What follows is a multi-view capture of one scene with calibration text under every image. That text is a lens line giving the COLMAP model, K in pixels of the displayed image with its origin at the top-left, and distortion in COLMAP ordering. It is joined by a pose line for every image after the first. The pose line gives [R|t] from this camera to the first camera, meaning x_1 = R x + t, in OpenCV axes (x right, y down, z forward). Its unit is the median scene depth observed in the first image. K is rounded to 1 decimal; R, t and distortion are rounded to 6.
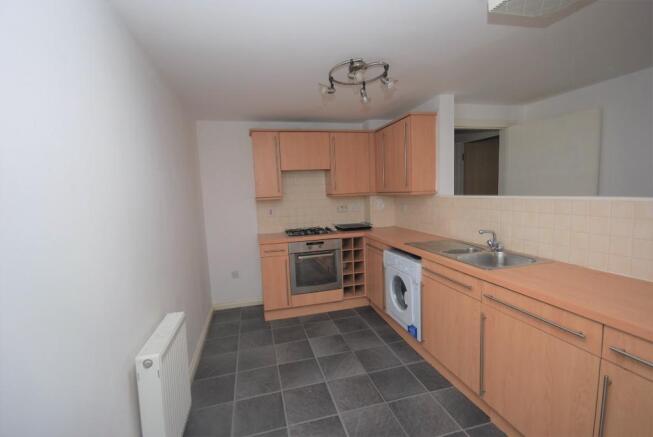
lens RADIAL K [[287.1, 0, 324.4], [0, 287.1, 218.9], [0, 0, 1]] dist [0.000914, -0.000069]
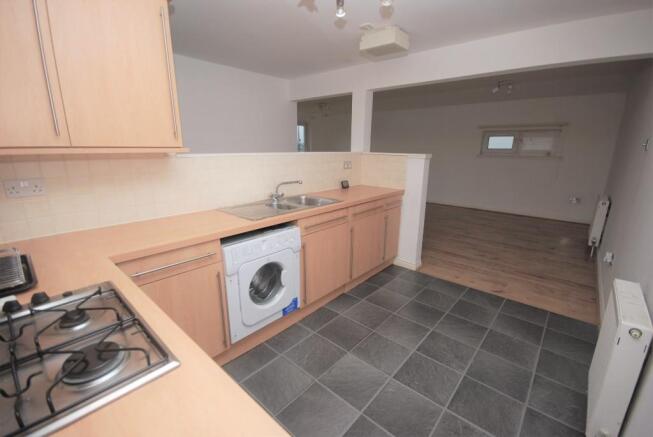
lens RADIAL K [[287.1, 0, 324.4], [0, 287.1, 218.9], [0, 0, 1]] dist [0.000914, -0.000069]
pose [[-0.550965, -0.178998, 0.815105, -0.484522], [0.101939, 0.954976, 0.278619, -0.122549], [-0.828279, 0.236600, -0.507912, 1.477485]]
